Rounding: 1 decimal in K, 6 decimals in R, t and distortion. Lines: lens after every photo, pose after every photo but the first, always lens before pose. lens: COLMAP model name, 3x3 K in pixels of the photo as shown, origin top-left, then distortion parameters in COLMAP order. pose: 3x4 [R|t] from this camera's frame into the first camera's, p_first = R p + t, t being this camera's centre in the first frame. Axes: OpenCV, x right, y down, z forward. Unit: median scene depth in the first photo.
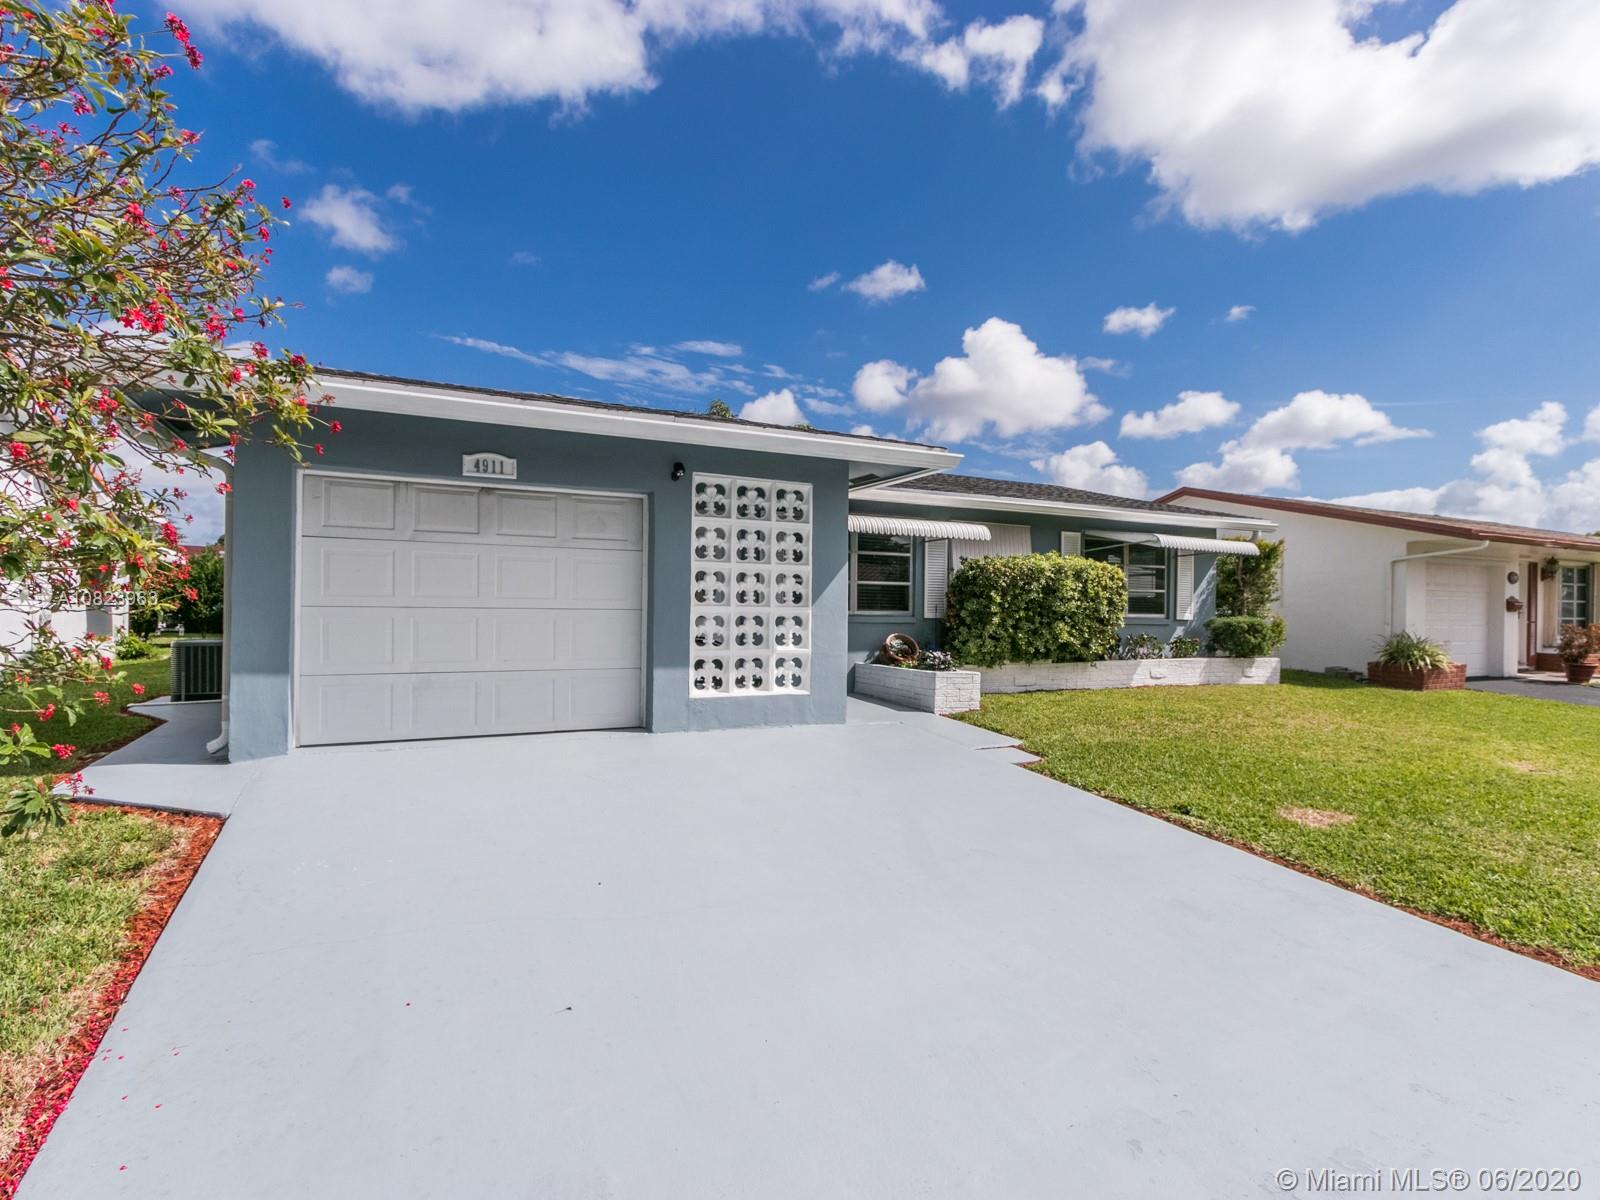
lens RADIAL K [[804.6, 0, 809.4], [0, 804.6, 615.1], [0, 0, 1]] dist [0.006033, -0.000912]
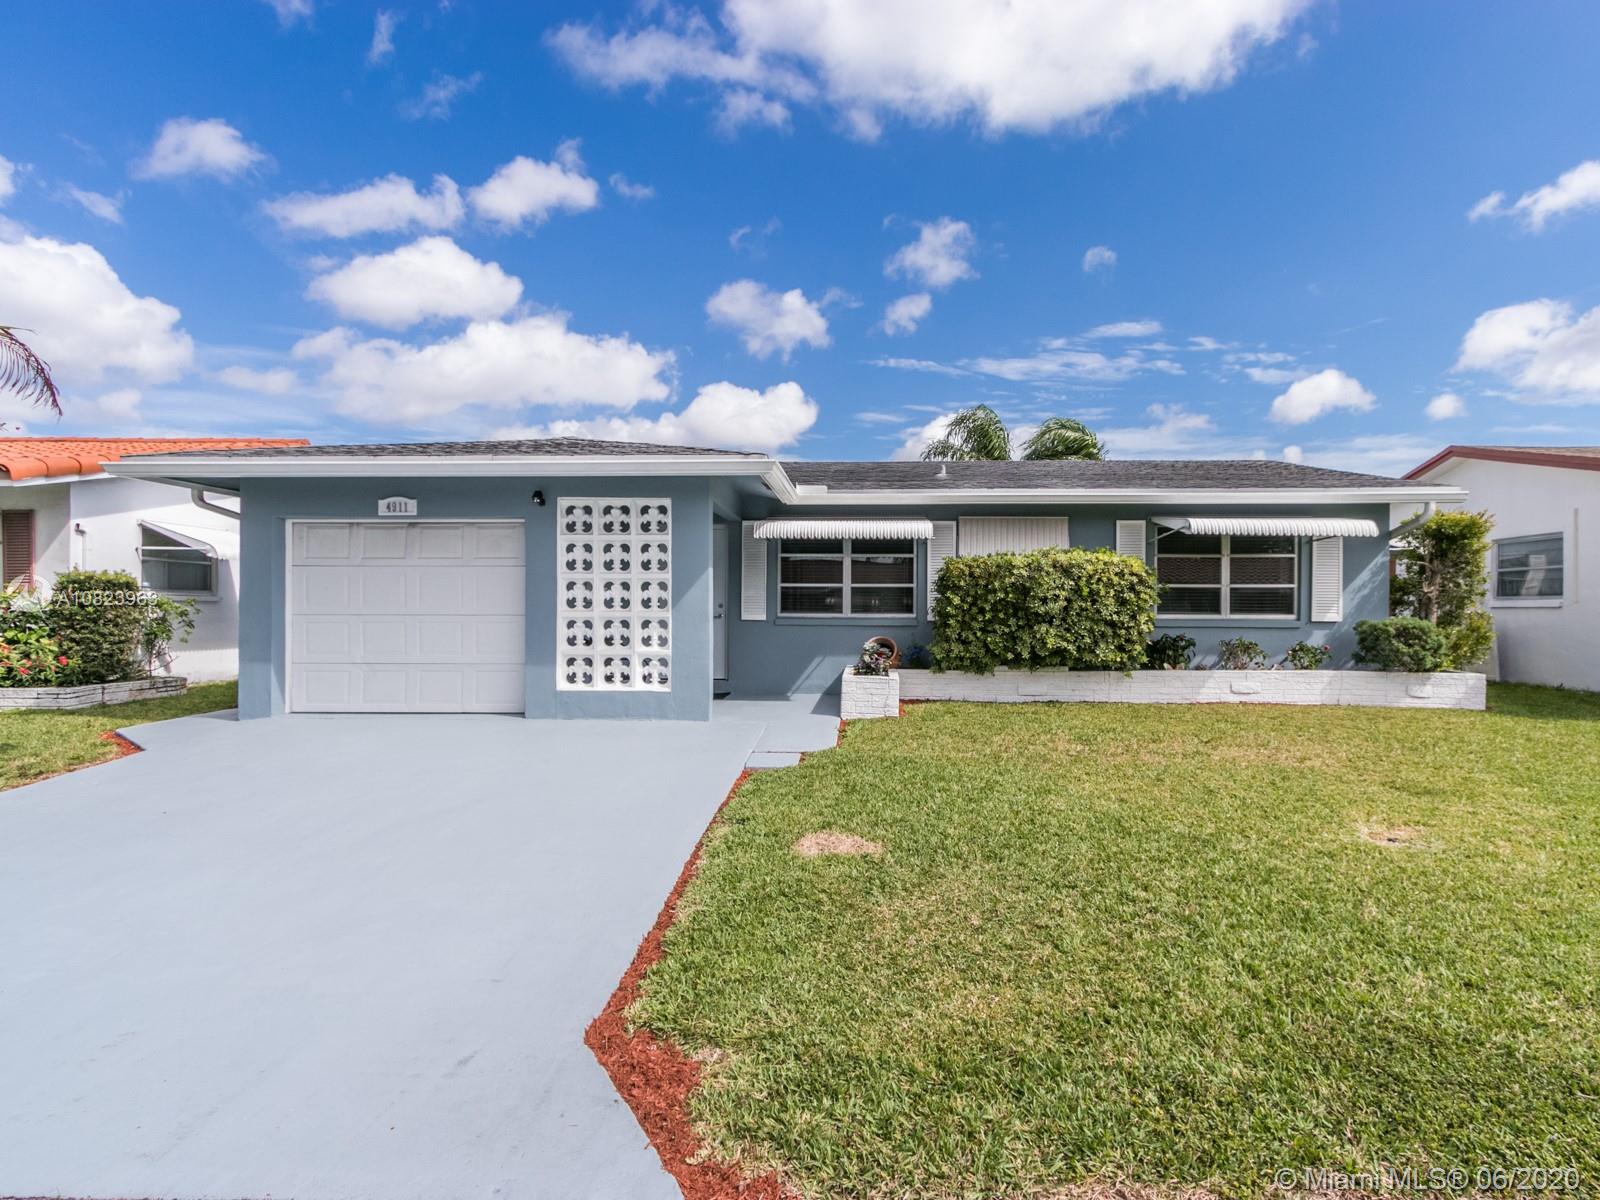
lens RADIAL K [[804.6, 0, 802.9], [0, 804.6, 601.7], [0, 0, 1]] dist [0.006033, -0.000912]
pose [[0.885821, -0.012371, -0.463862, 0.662262], [0.004280, 0.999820, -0.018491, -0.002189], [0.464007, 0.014394, 0.885715, 0.118675]]
